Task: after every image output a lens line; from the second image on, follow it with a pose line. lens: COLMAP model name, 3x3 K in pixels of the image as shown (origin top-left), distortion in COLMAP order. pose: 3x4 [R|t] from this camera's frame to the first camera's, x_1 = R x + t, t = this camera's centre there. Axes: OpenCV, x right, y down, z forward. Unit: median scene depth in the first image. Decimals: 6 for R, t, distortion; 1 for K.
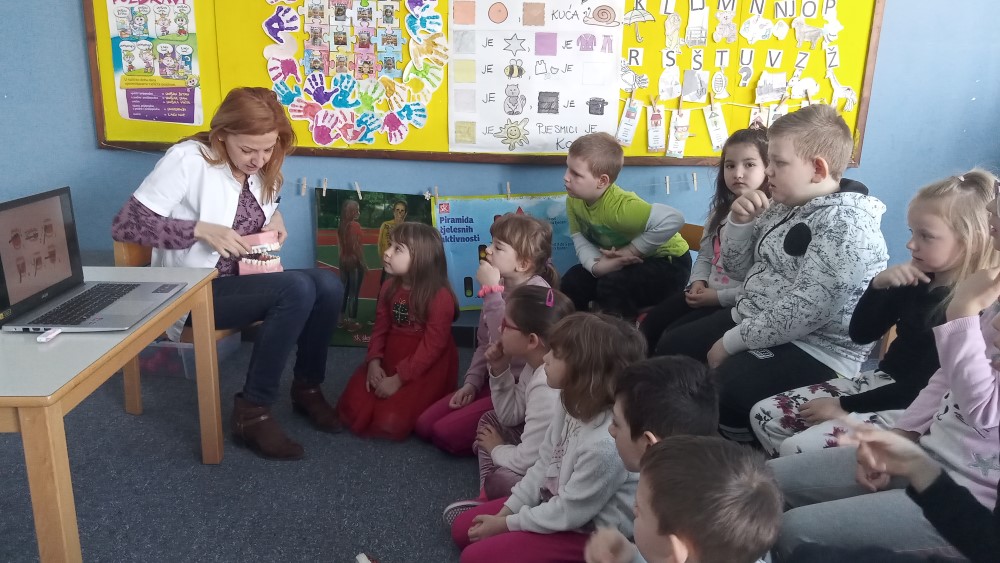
lens RADIAL K [[732.1, 0, 500.0], [0, 732.1, 281.5], [0, 0, 1]] dist [0.009213, 0.001226]
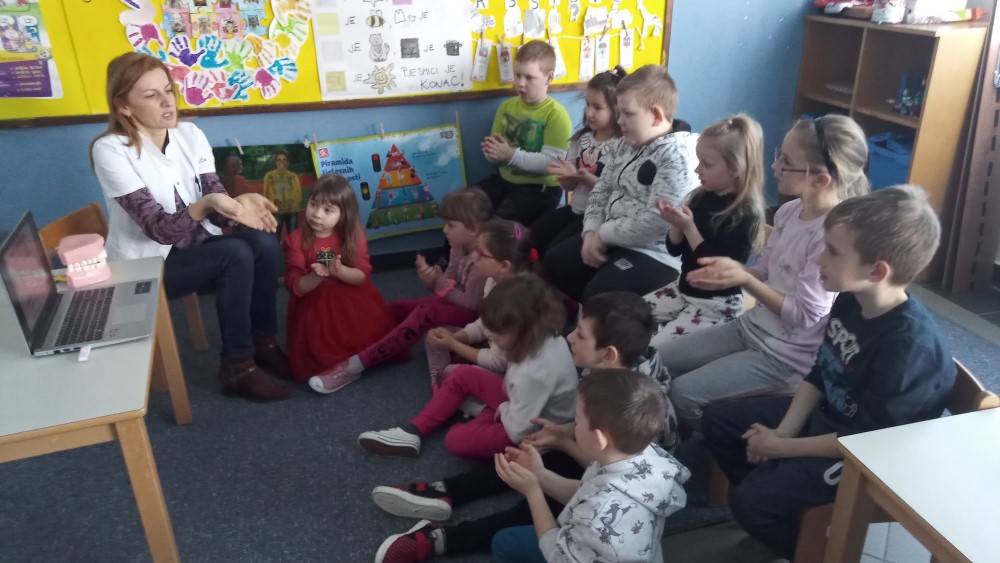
lens RADIAL K [[732.1, 0, 500.0], [0, 732.1, 281.5], [0, 0, 1]] dist [0.009213, 0.001226]
pose [[0.955353, -0.158831, 0.249146, -0.133664], [0.113170, 0.975625, 0.188013, -0.093703], [-0.272935, -0.151423, 0.950041, -0.134387]]
